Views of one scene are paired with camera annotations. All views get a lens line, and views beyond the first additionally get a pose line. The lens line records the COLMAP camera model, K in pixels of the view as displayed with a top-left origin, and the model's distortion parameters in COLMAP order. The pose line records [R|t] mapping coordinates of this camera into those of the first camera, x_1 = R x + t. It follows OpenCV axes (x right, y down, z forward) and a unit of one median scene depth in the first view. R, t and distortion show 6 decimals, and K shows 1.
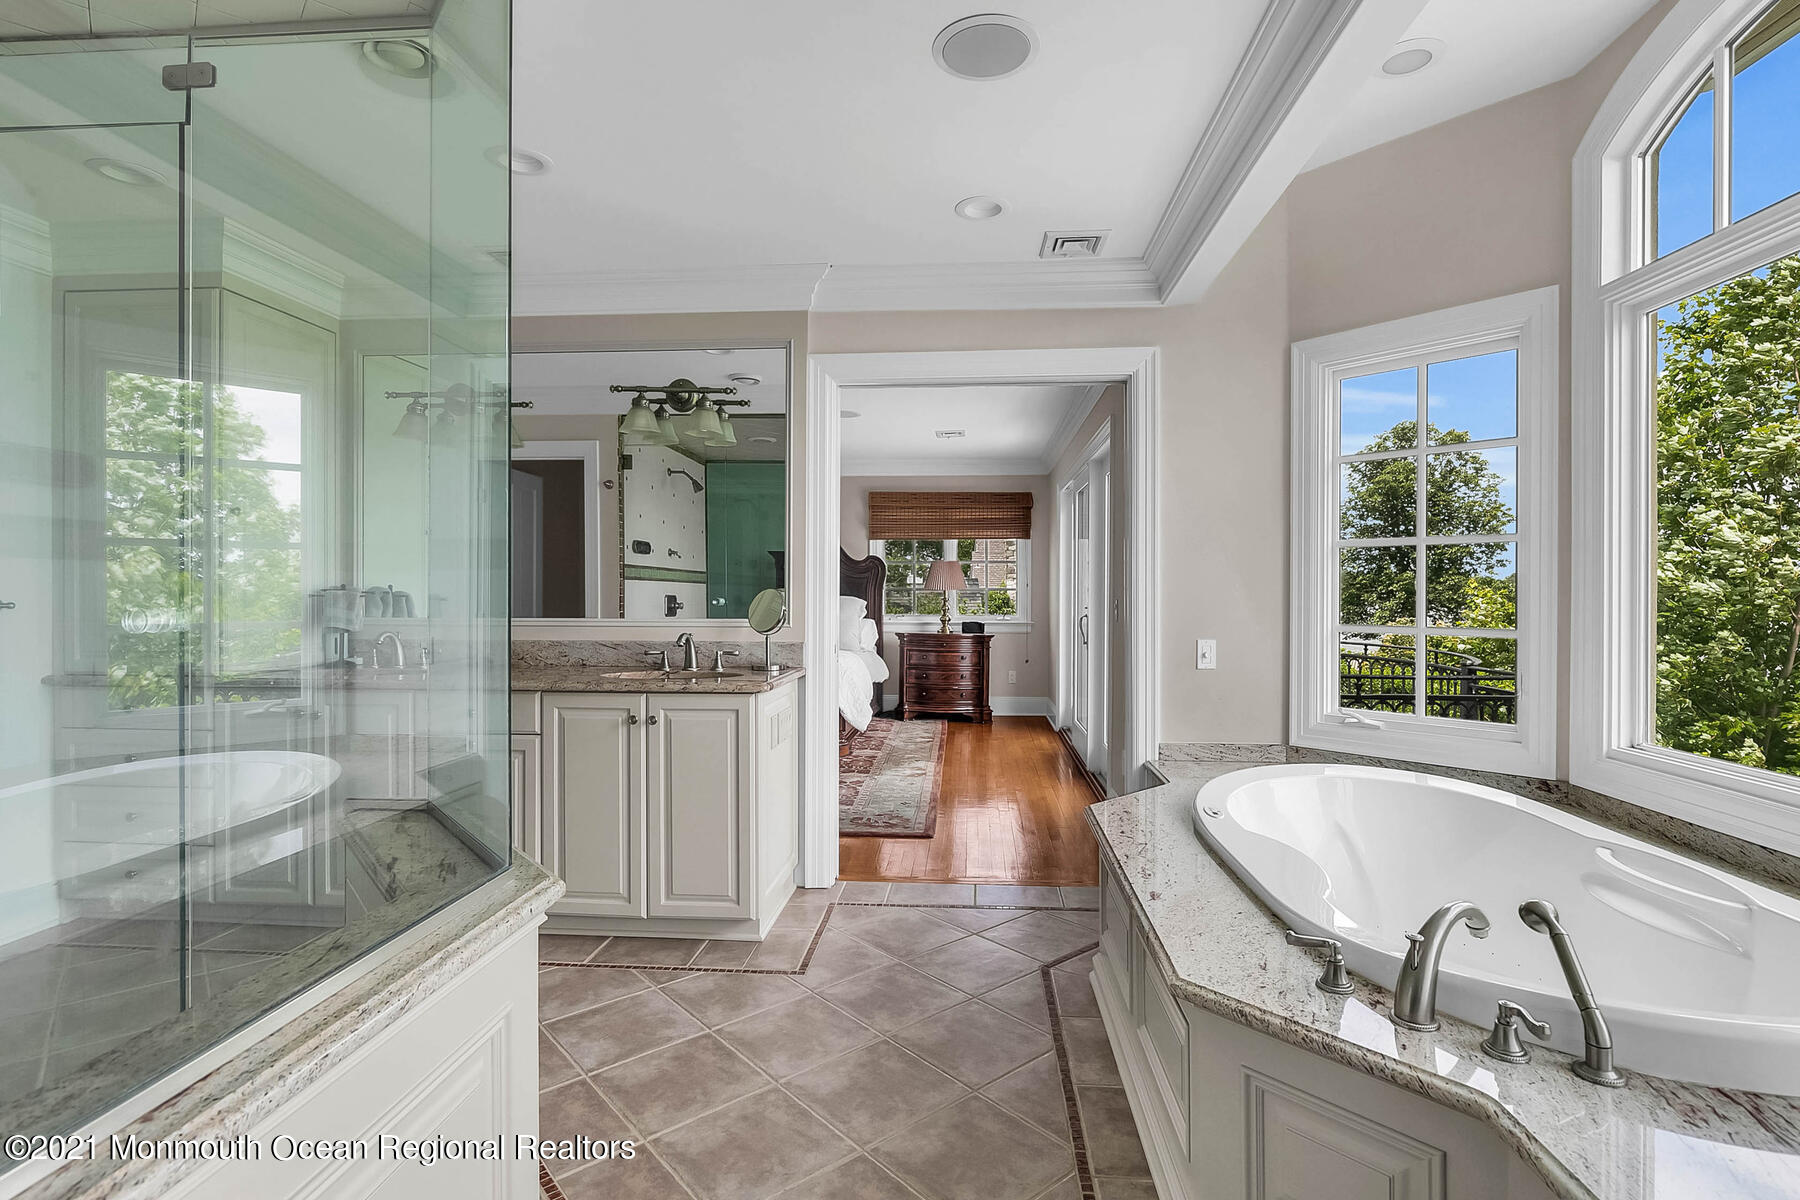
lens RADIAL K [[864.2, 0, 904.3], [0, 864.2, 597.8], [0, 0, 1]] dist [-0.020186, -0.000482]
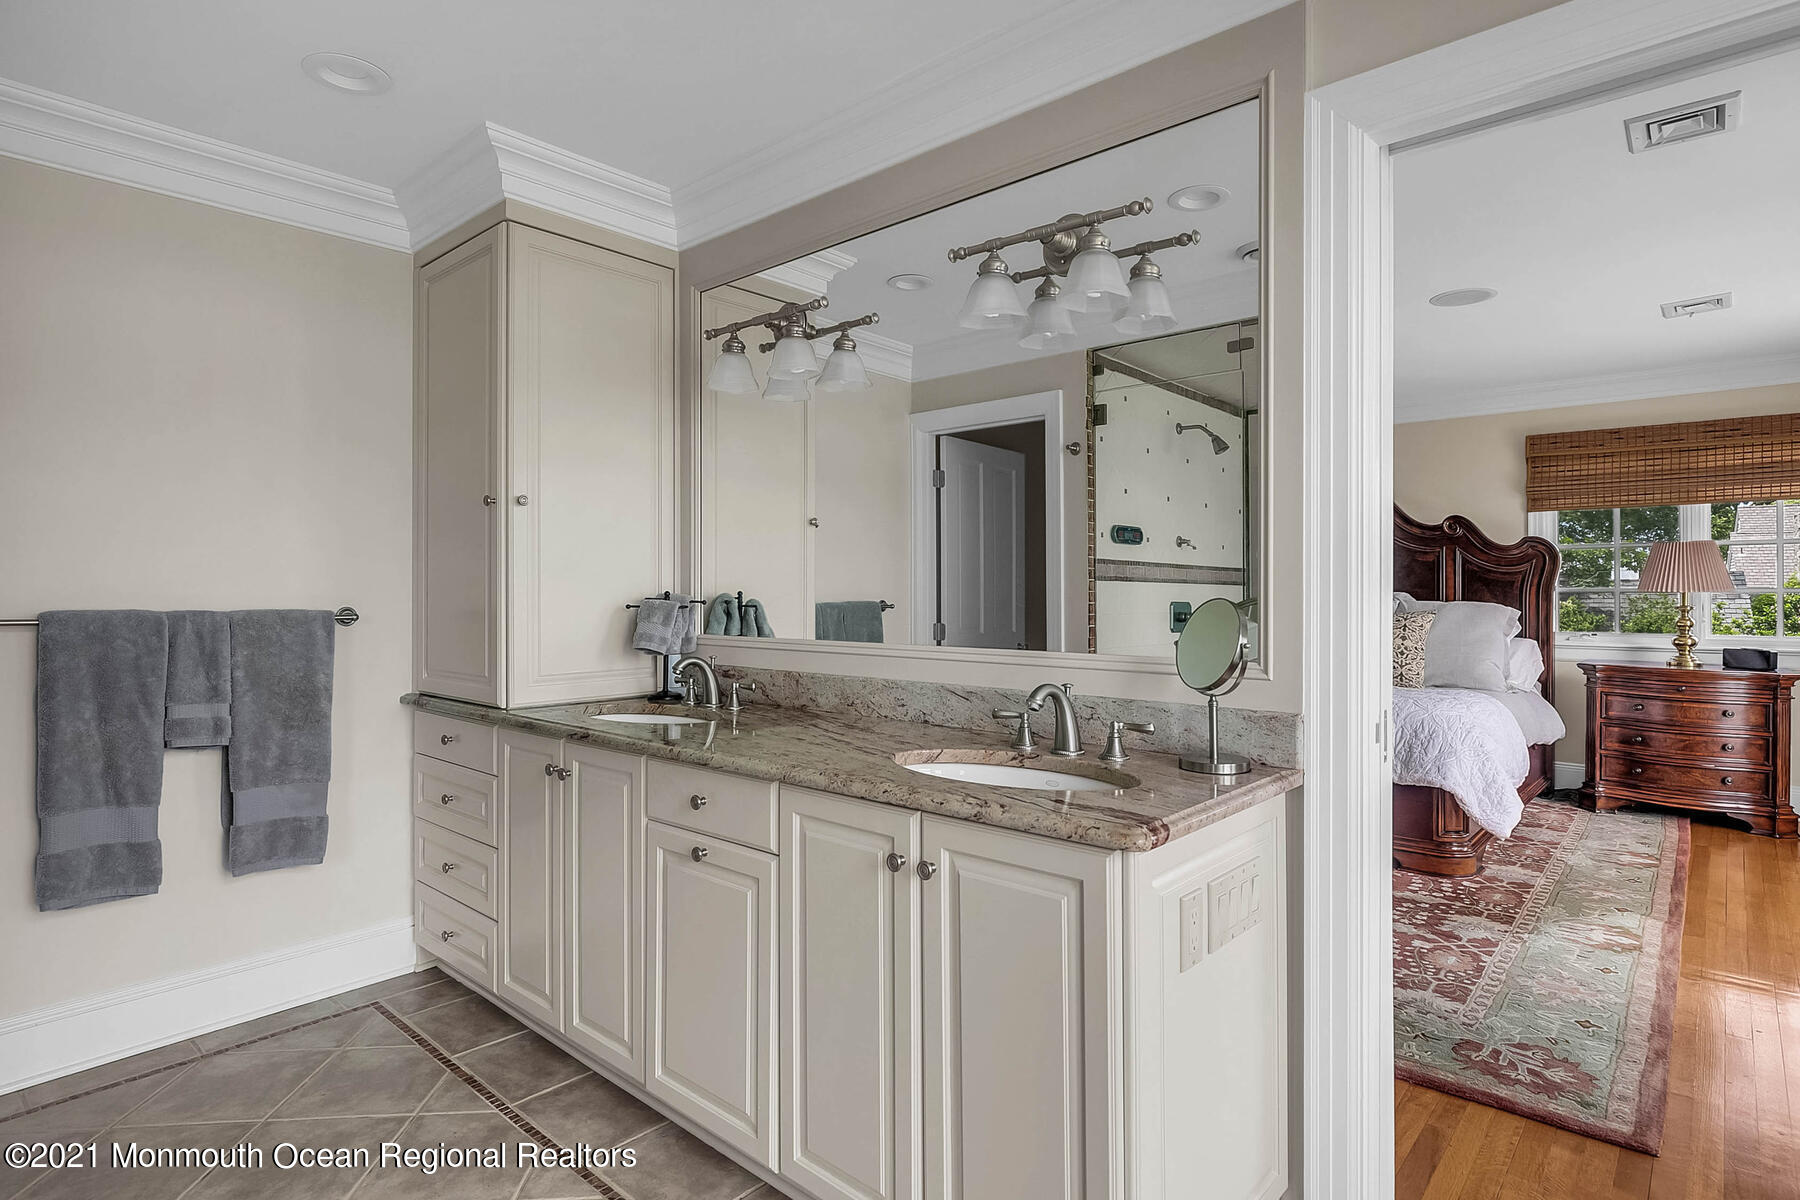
lens RADIAL K [[934.0, 0, 902.1], [0, 934.0, 588.3], [0, 0, 1]] dist [-0.000436, -0.003100]
pose [[0.797604, -0.005632, -0.603155, 0.008495], [-0.000986, 0.999943, -0.010641, -0.005552], [0.603181, 0.009082, 0.797553, 0.245566]]
